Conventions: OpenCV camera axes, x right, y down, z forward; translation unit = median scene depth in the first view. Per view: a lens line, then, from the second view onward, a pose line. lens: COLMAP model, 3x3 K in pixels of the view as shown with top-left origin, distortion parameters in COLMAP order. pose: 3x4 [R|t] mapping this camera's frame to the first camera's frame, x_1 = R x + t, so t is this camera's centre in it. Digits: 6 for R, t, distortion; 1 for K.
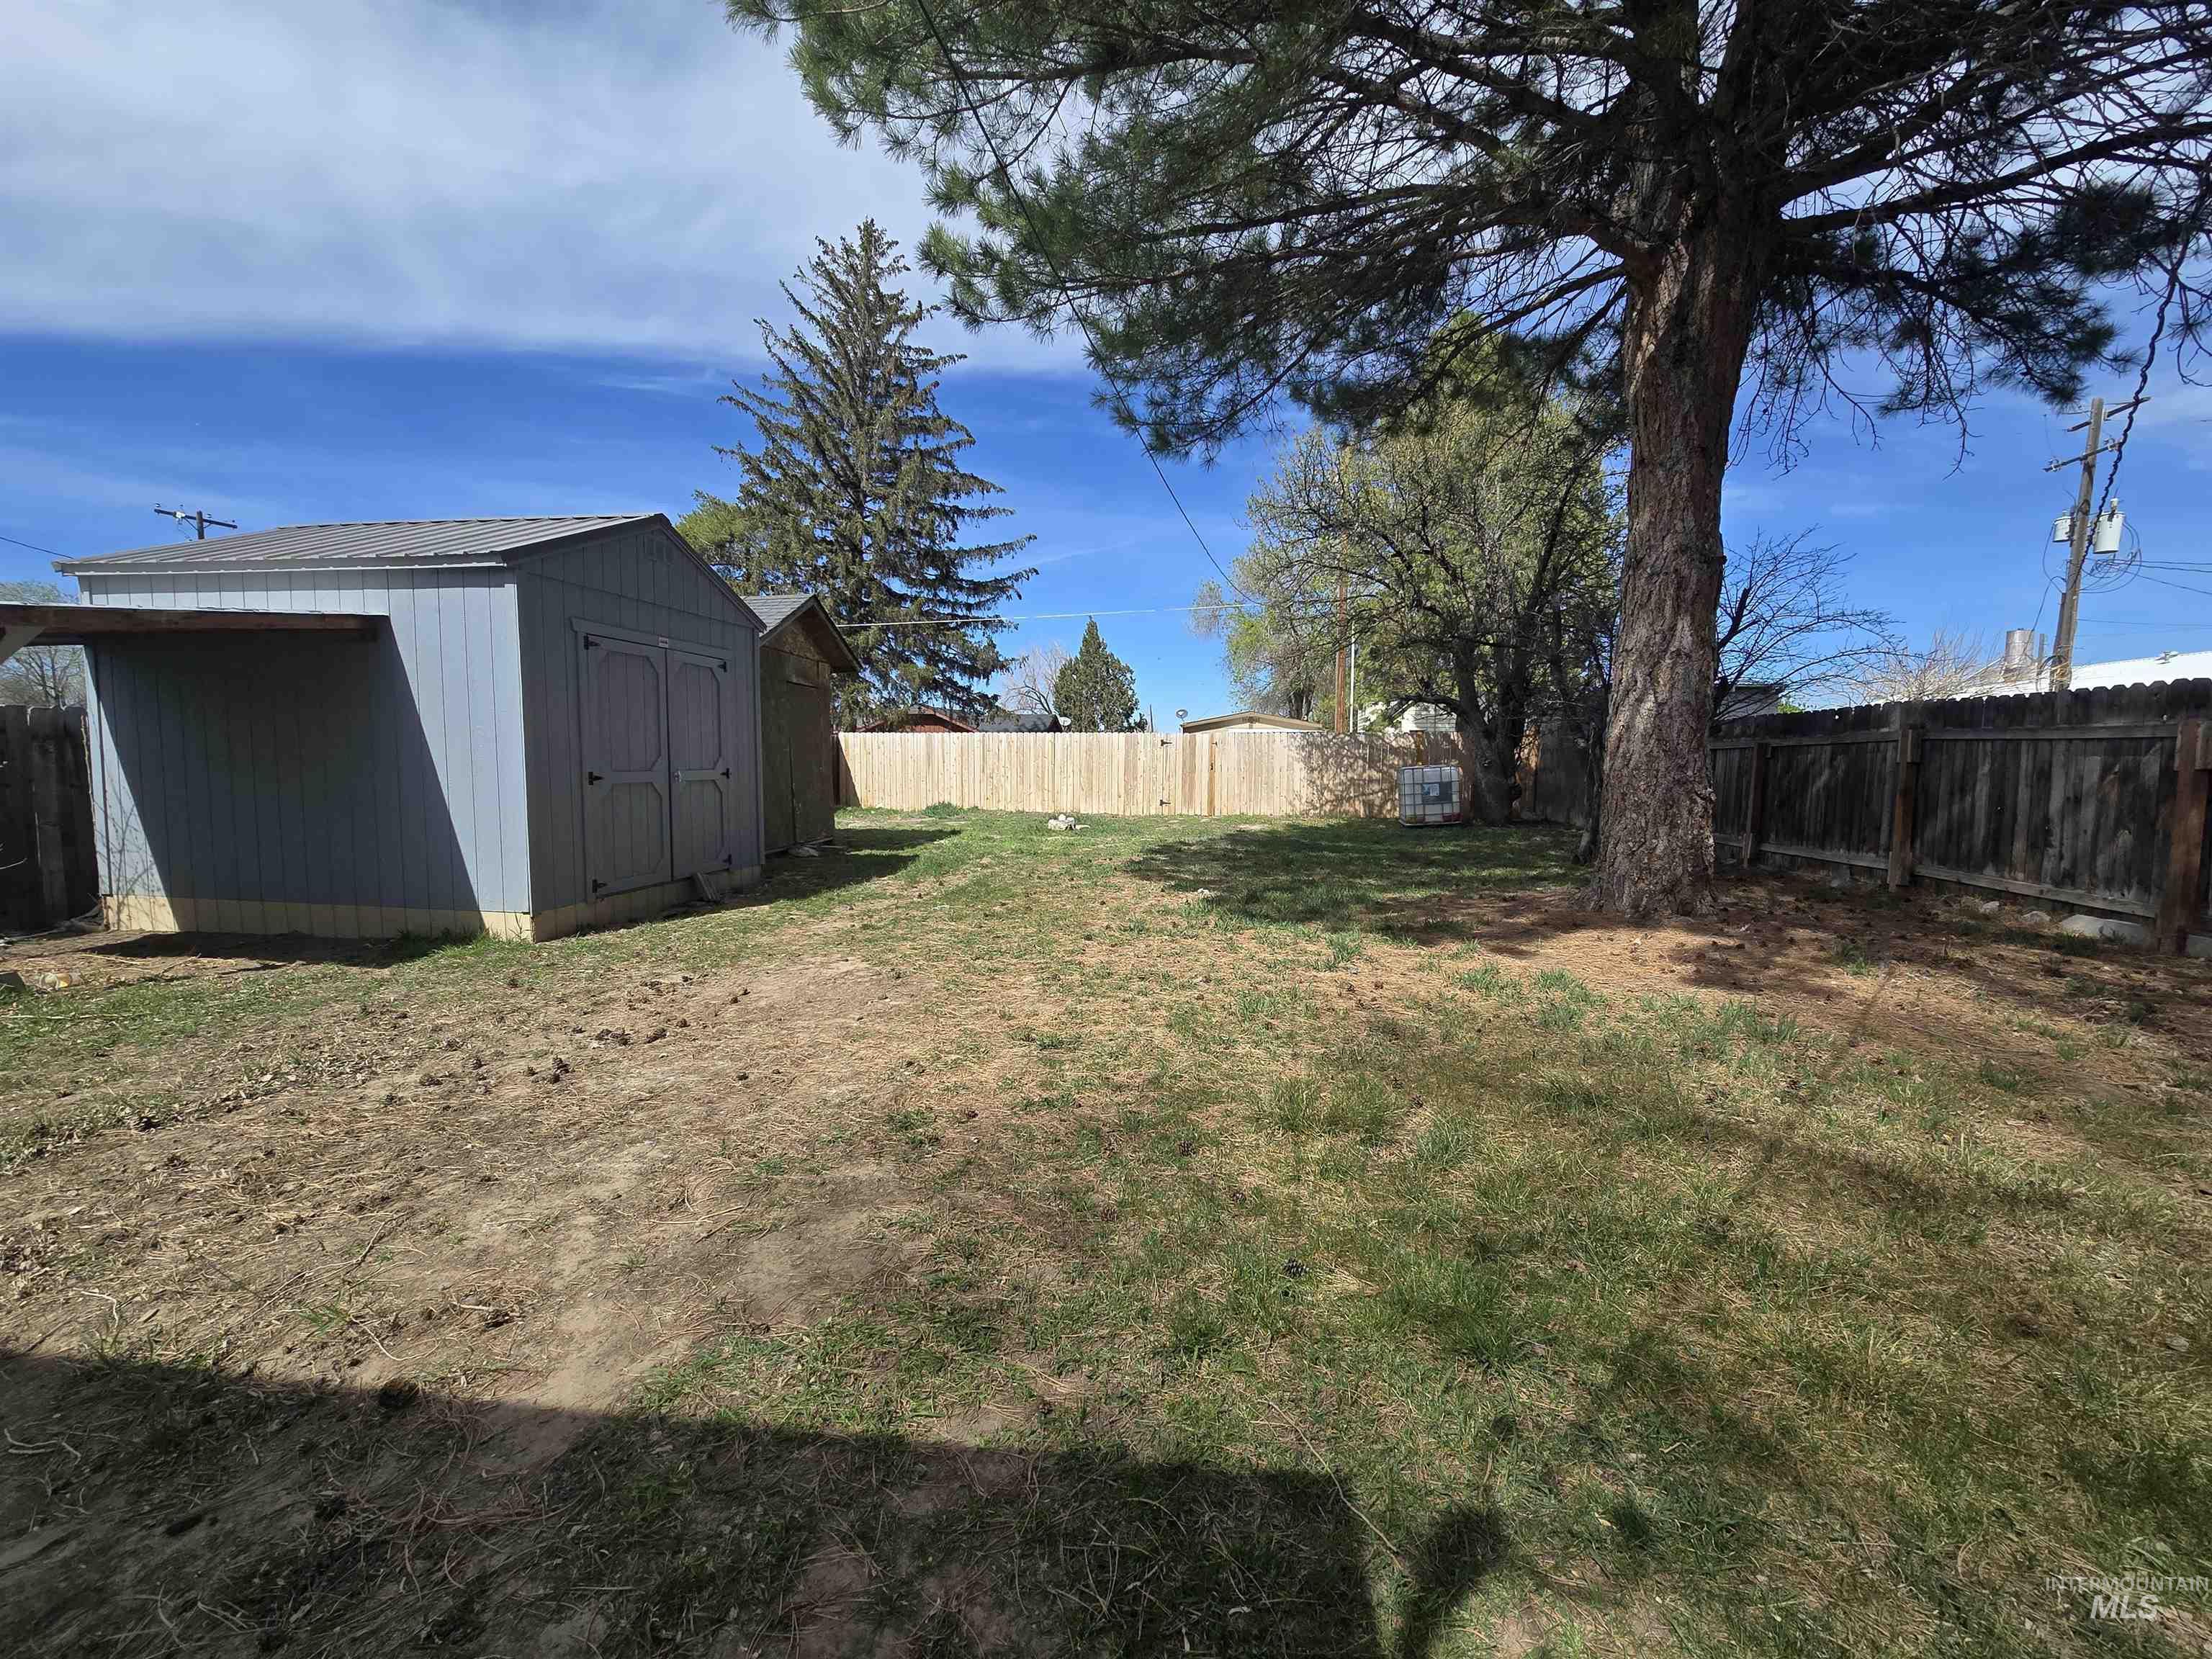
lens RADIAL K [[906.1, 0, 1123.7], [0, 906.1, 834.9], [0, 0, 1]] dist [-0.006417, -0.000291]
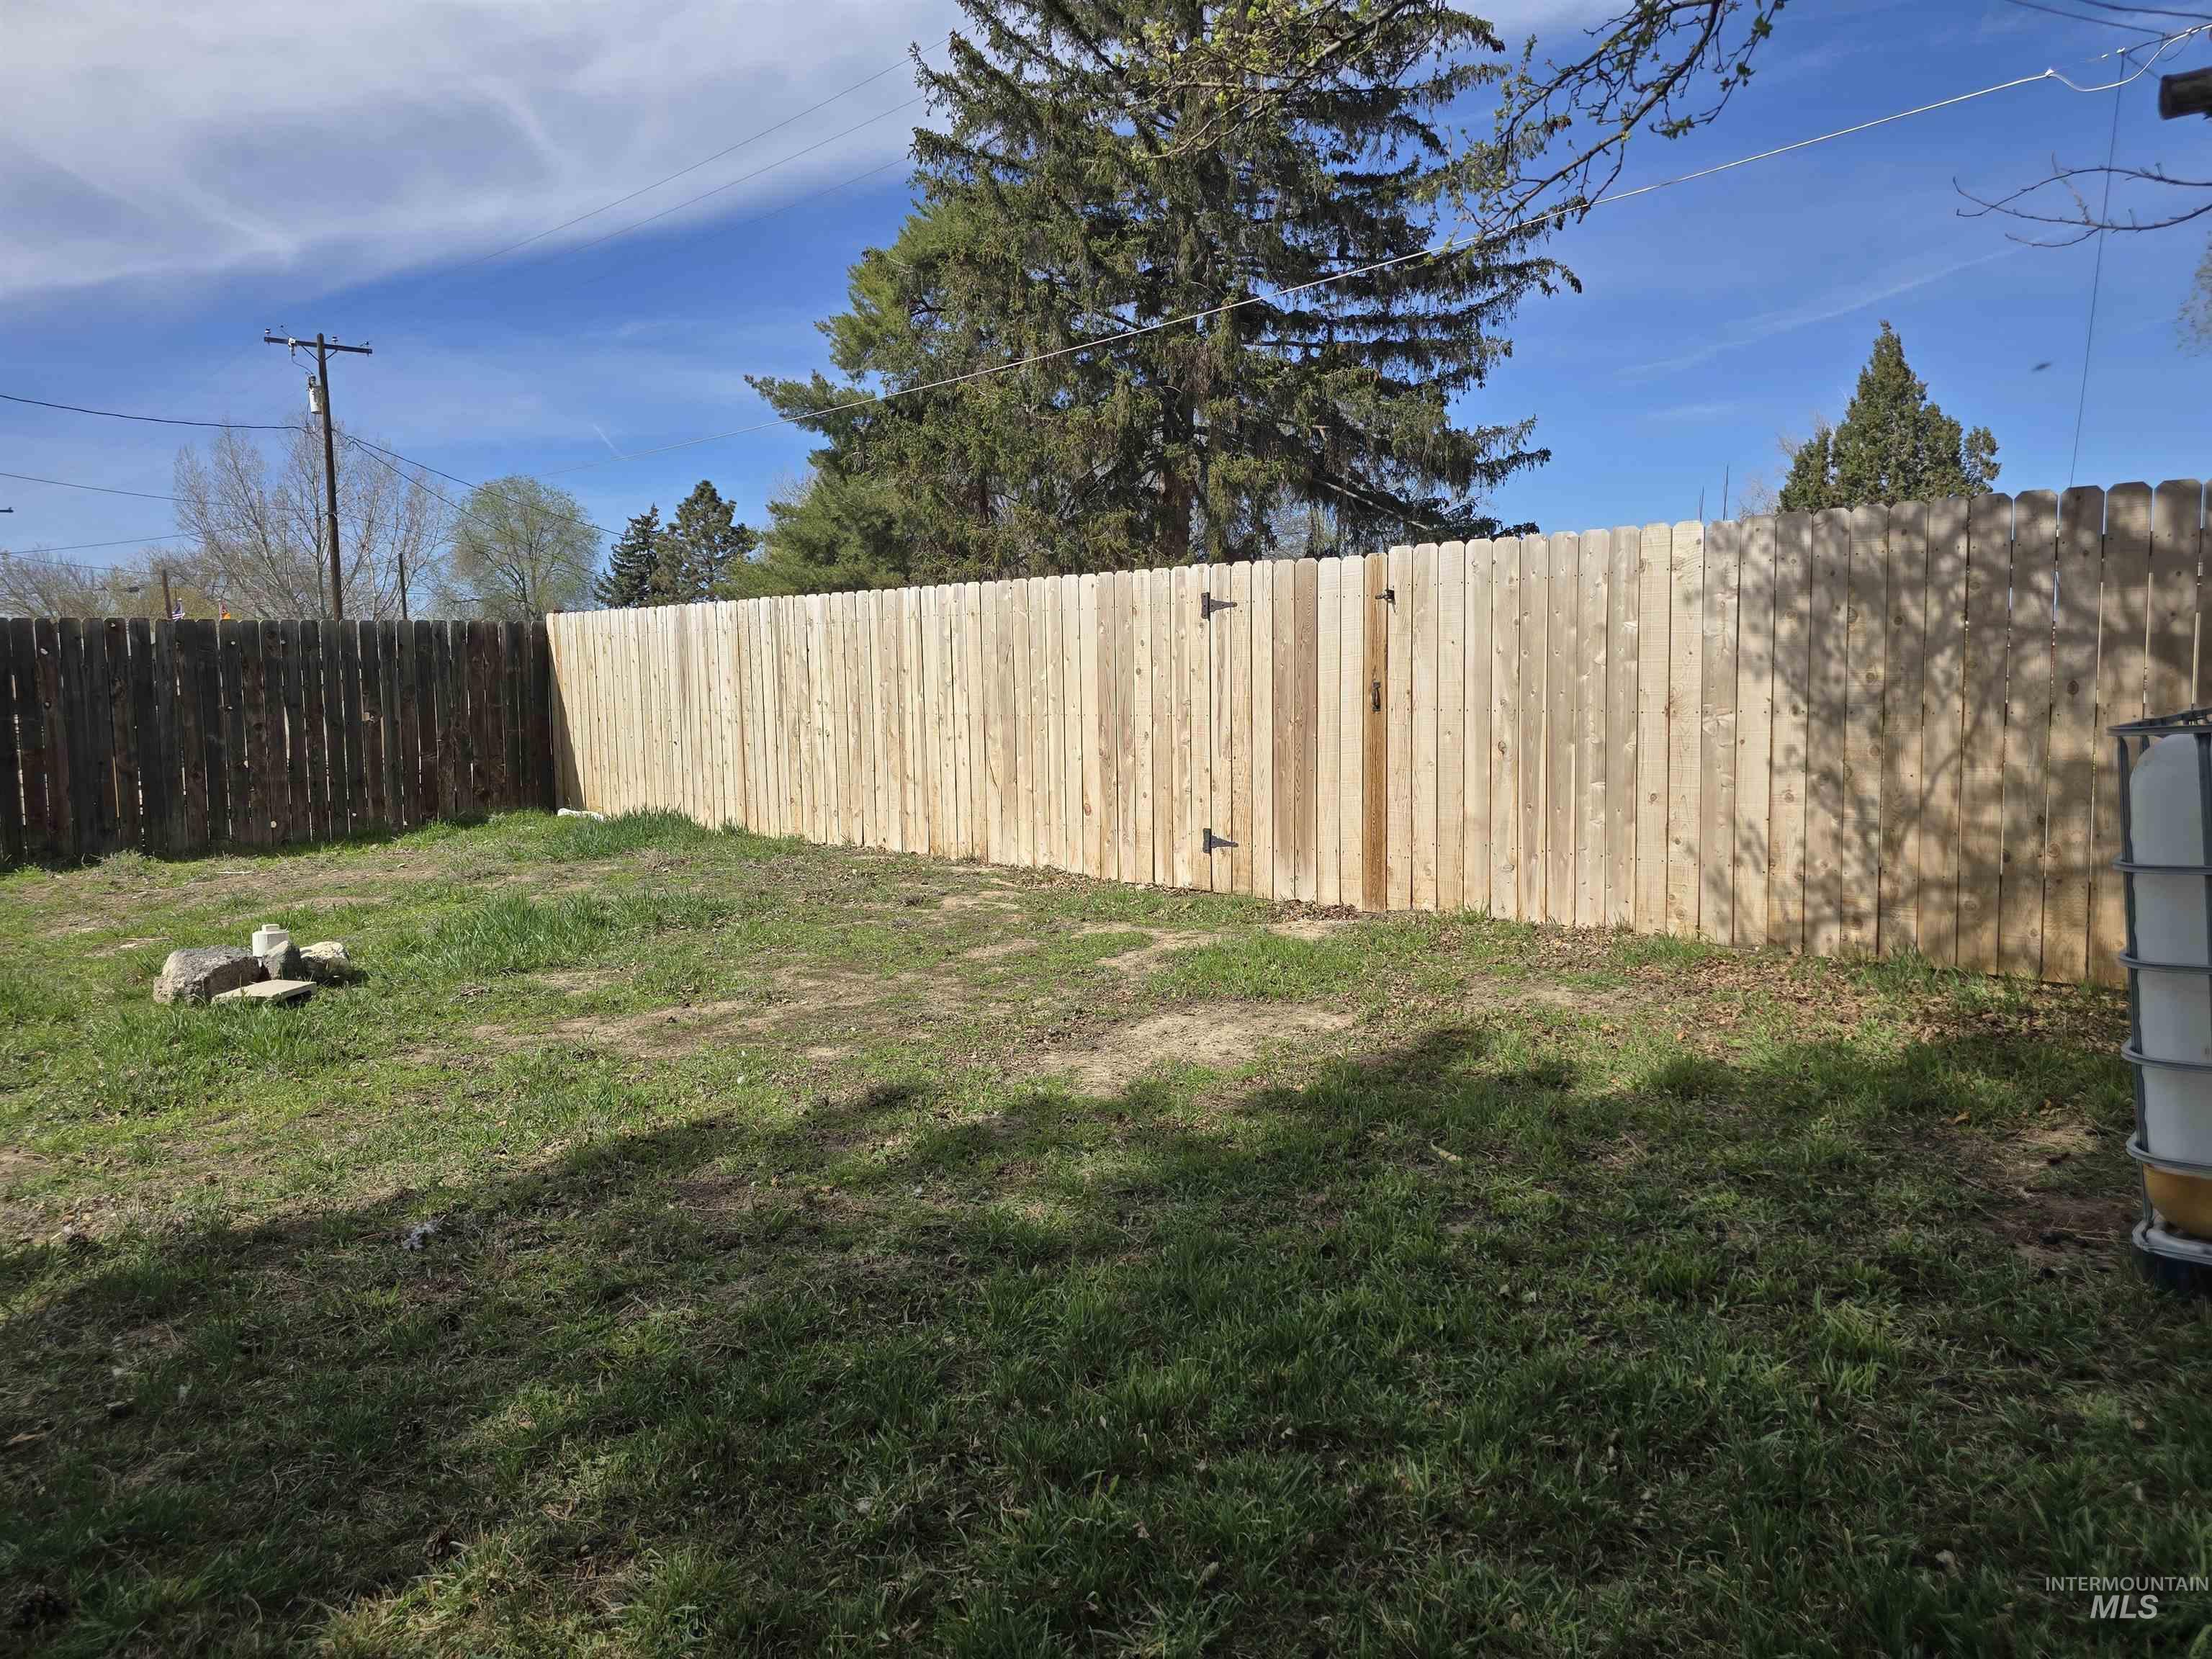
lens RADIAL K [[1486.8, 0, 1114.0], [0, 1486.8, 808.2], [0, 0, 1]] dist [0.068746, -0.070991]
pose [[0.817462, 0.034296, -0.574961, 0.187229], [-0.028174, 0.999412, 0.019558, -0.038087], [0.575294, 0.000211, 0.817947, 0.464763]]
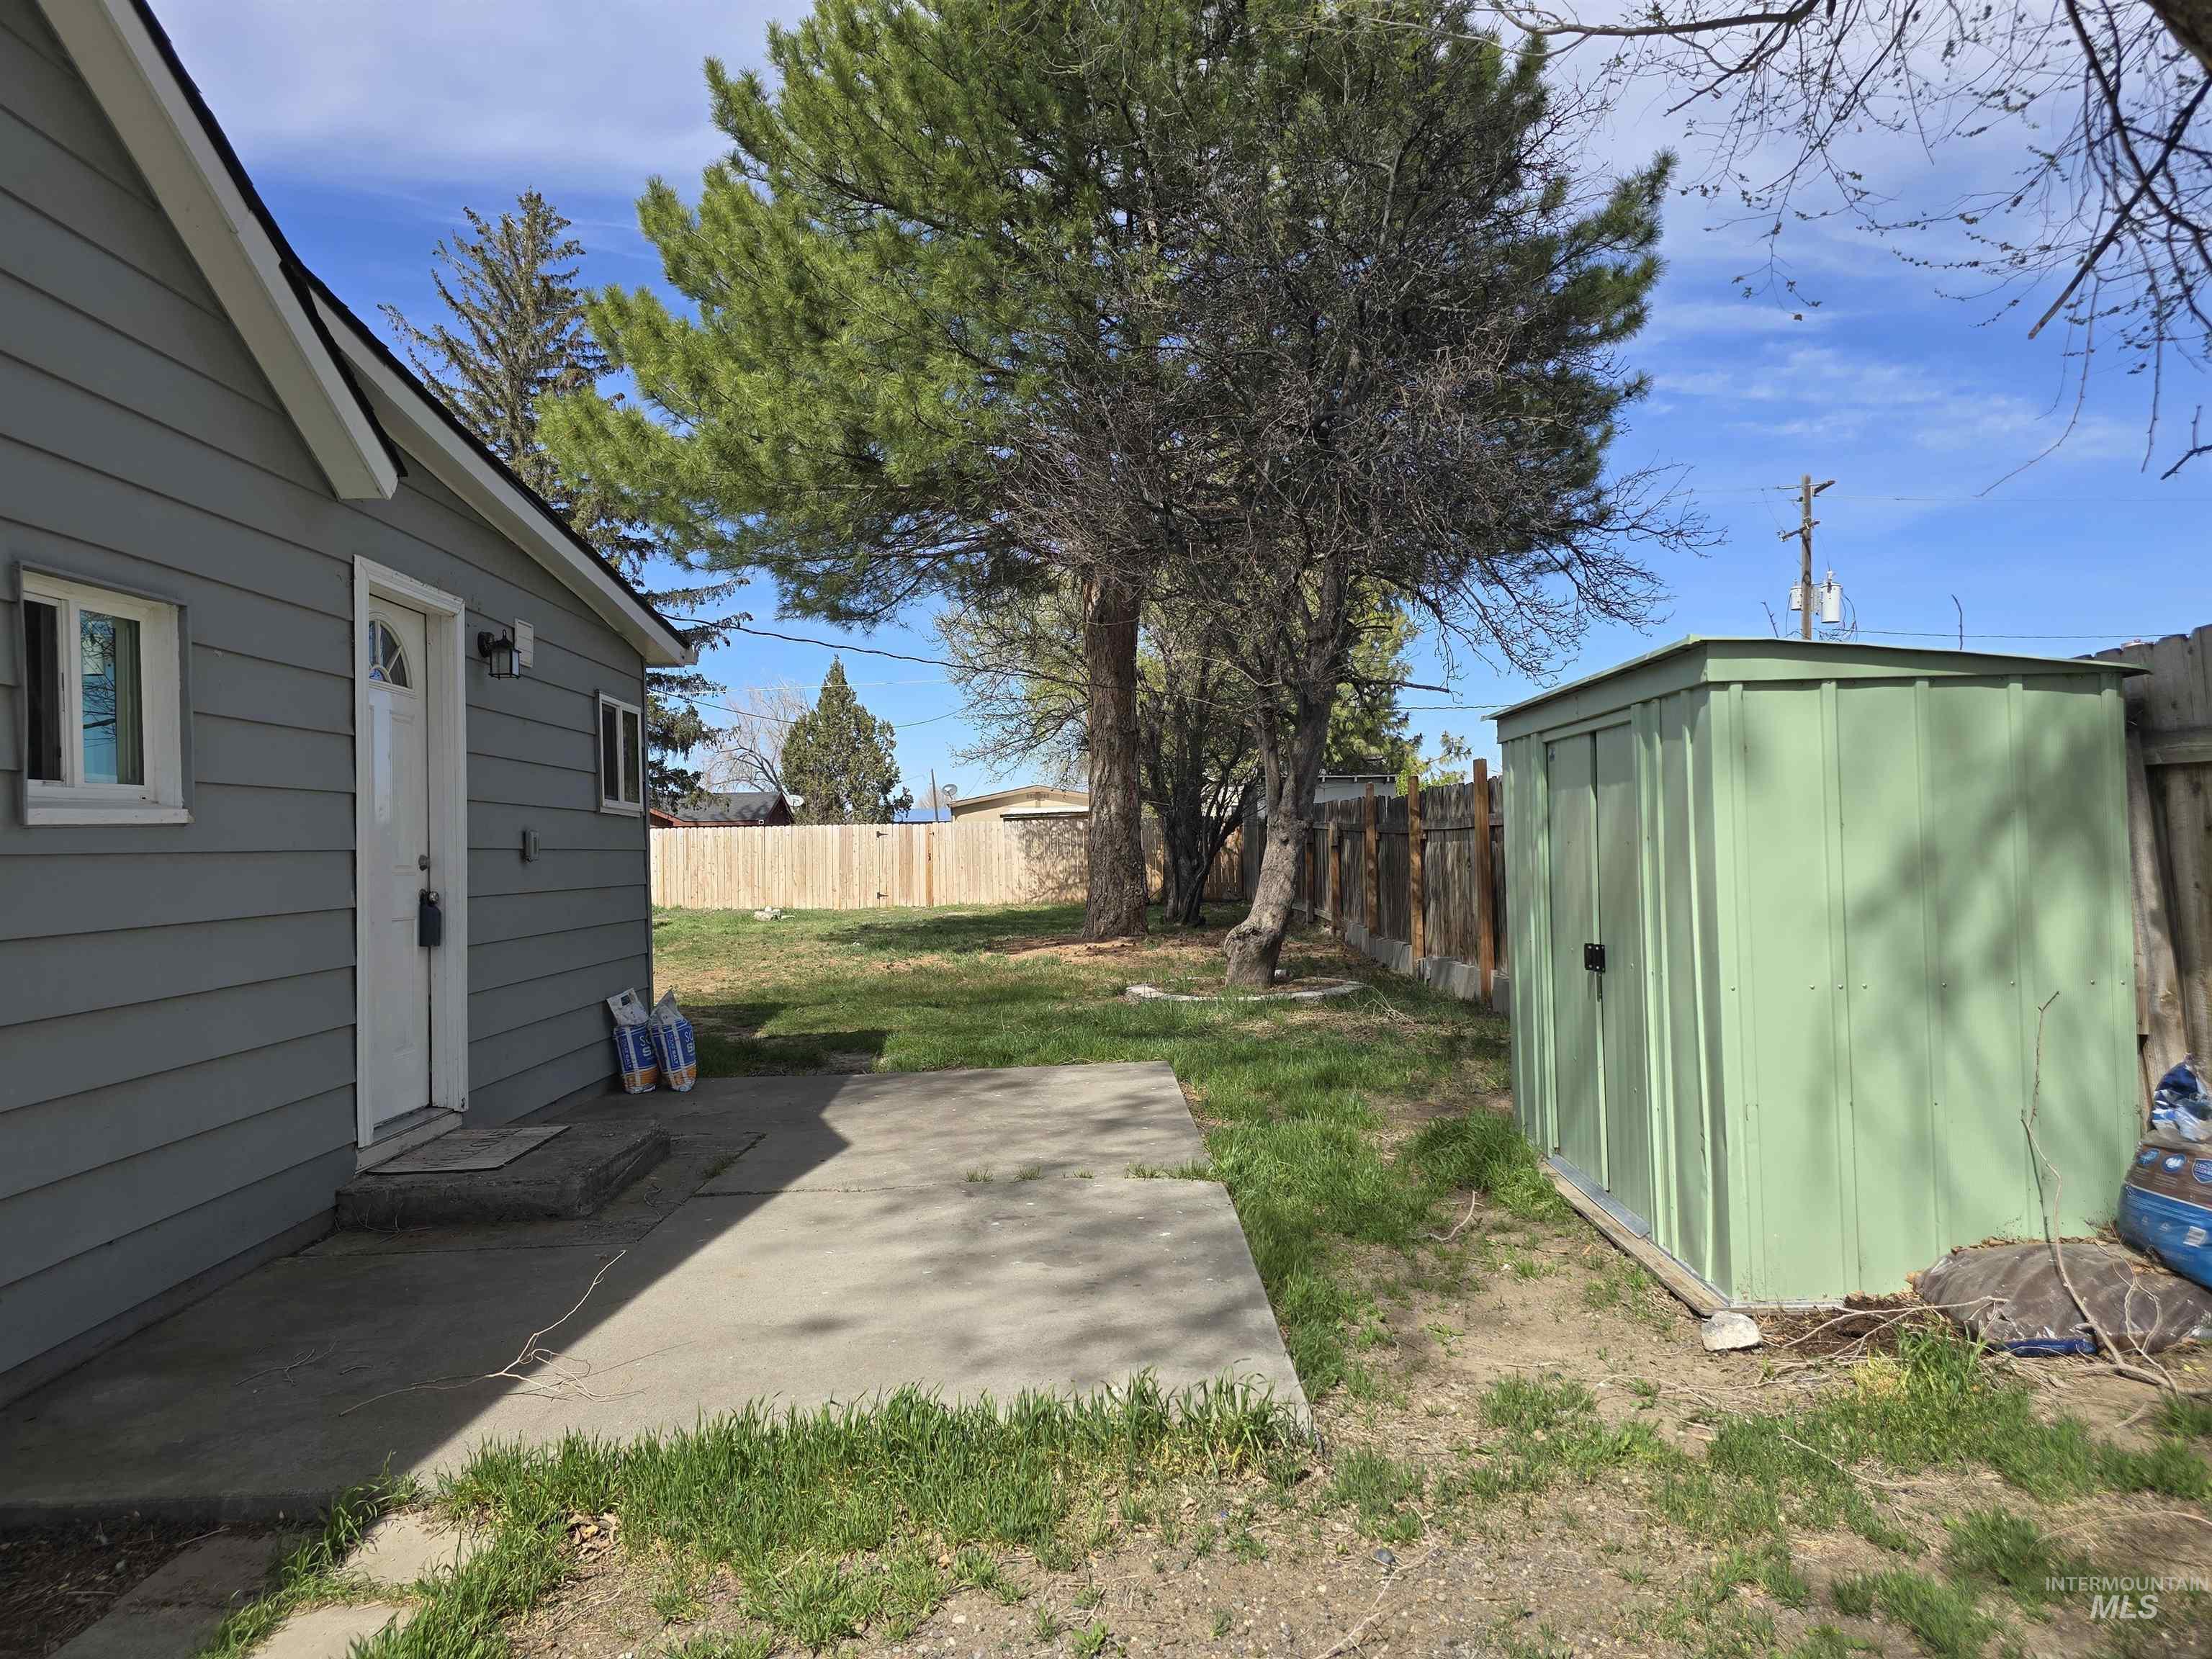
lens RADIAL K [[1486.8, 0, 1114.0], [0, 1486.8, 808.2], [0, 0, 1]] dist [0.068746, -0.070991]
pose [[0.990722, -0.020664, 0.134323, 0.055614], [0.035258, 0.993612, -0.107199, 0.035817], [-0.131250, 0.110940, 0.985122, -0.429867]]
